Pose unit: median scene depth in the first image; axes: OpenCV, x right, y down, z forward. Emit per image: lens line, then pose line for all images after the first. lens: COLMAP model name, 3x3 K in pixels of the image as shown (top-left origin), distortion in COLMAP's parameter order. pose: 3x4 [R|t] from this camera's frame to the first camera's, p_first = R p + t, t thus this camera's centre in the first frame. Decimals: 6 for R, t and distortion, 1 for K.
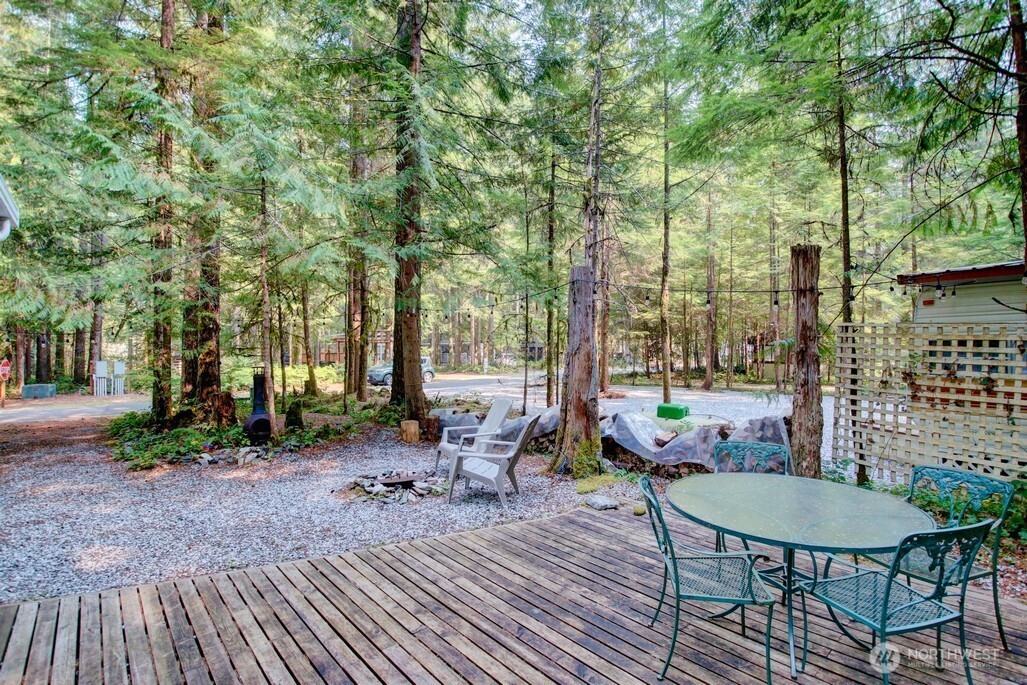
lens RADIAL K [[482.8, 0, 512.2], [0, 482.8, 343.5], [0, 0, 1]] dist [-0.014907, -0.007690]
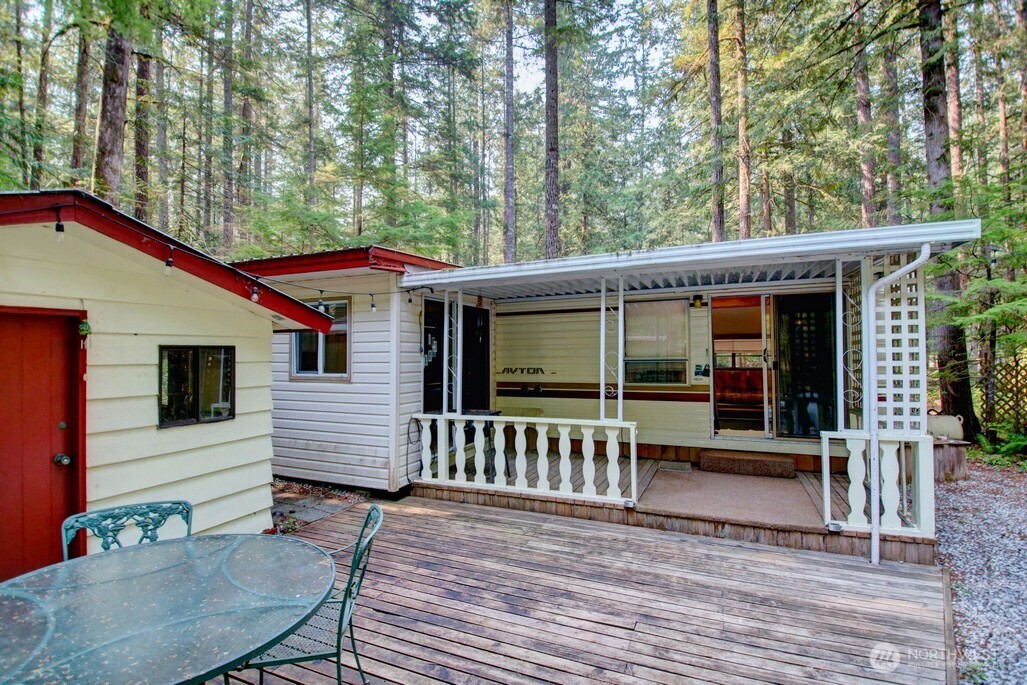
lens RADIAL K [[482.8, 0, 508.7], [0, 482.8, 349.8], [0, 0, 1]] dist [-0.014907, -0.007690]
pose [[-0.908567, 0.000692, -0.417738, 0.401932], [0.012938, 0.999566, -0.026484, 0.015434], [0.417538, -0.029467, -0.908182, 1.762105]]
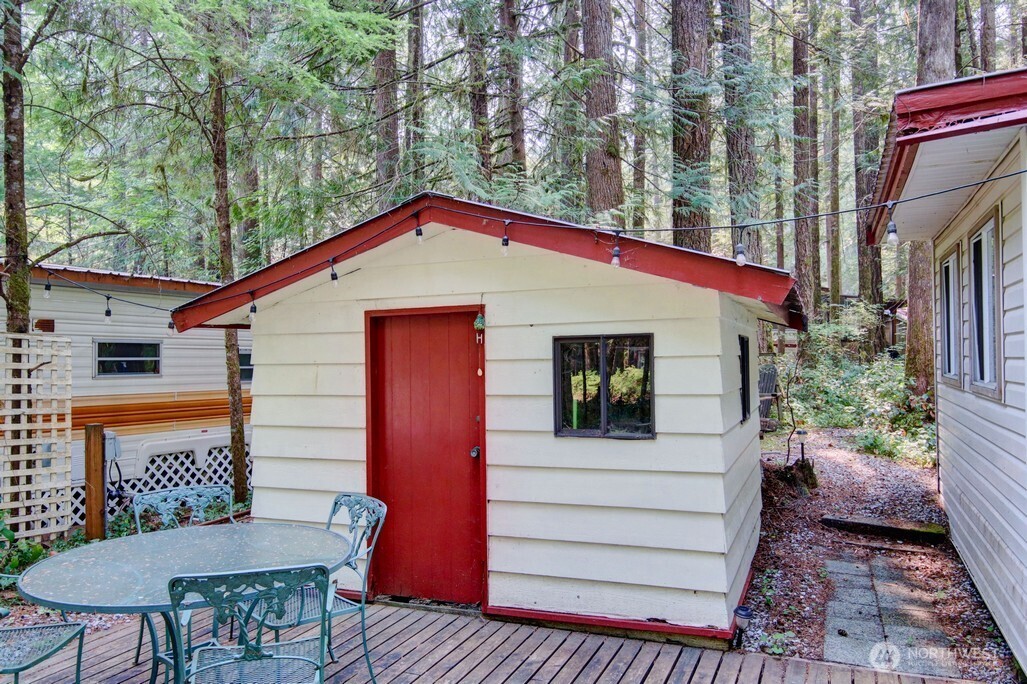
lens RADIAL K [[750.7, 0, 504.7], [0, 750.7, 347.3], [0, 0, 1]] dist [0.011120, -0.004009]
pose [[-0.416168, 0.021919, 0.909023, -0.732375], [-0.000148, 0.999708, -0.024173, 0.021948], [-0.909288, -0.010195, -0.416043, 1.032423]]
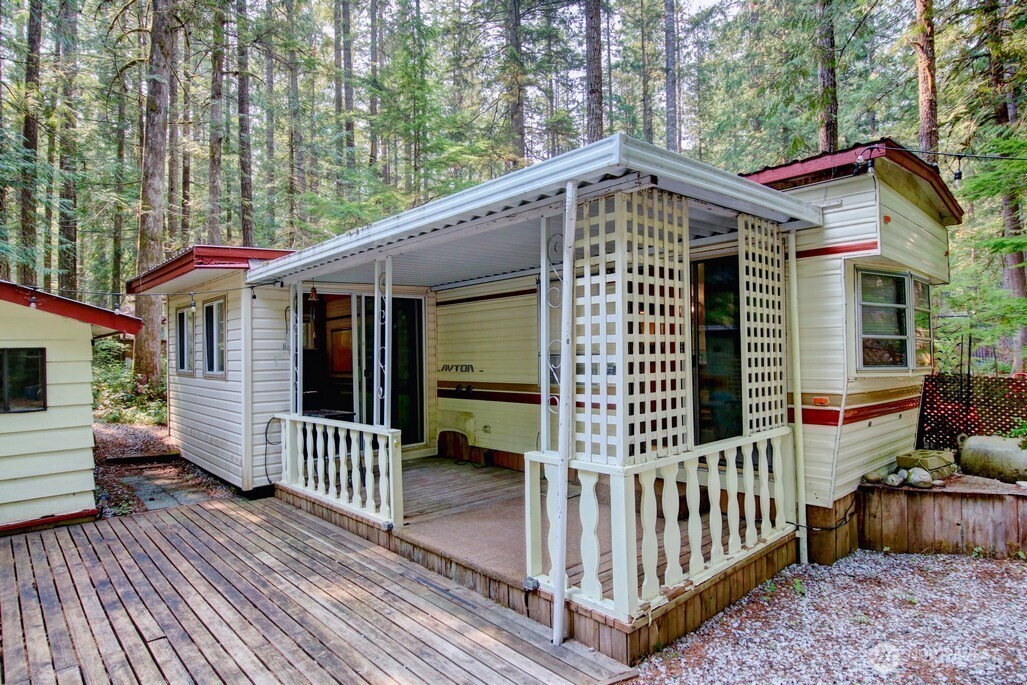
lens RADIAL K [[575.1, 0, 511.5], [0, 575.1, 345.6], [0, 0, 1]] dist [-0.009732, -0.009099]
pose [[-0.999606, 0.019181, -0.020514, -1.031023], [0.019752, 0.999412, -0.028017, 0.036449], [0.019965, -0.028411, -0.999397, 2.117901]]
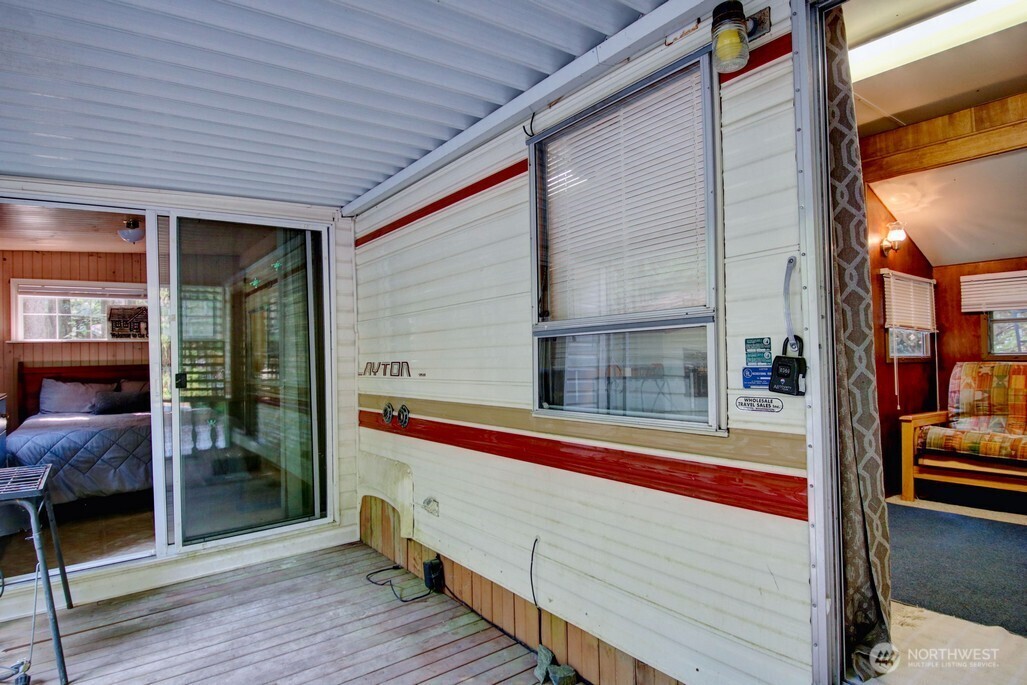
lens RADIAL K [[575.1, 0, 516.4], [0, 575.1, 345.3], [0, 0, 1]] dist [-0.009732, -0.009099]
pose [[-0.996660, 0.027801, 0.076783, -1.235380], [0.025265, 0.999109, -0.033797, 0.061250], [-0.077654, -0.031744, -0.996475, 0.620307]]
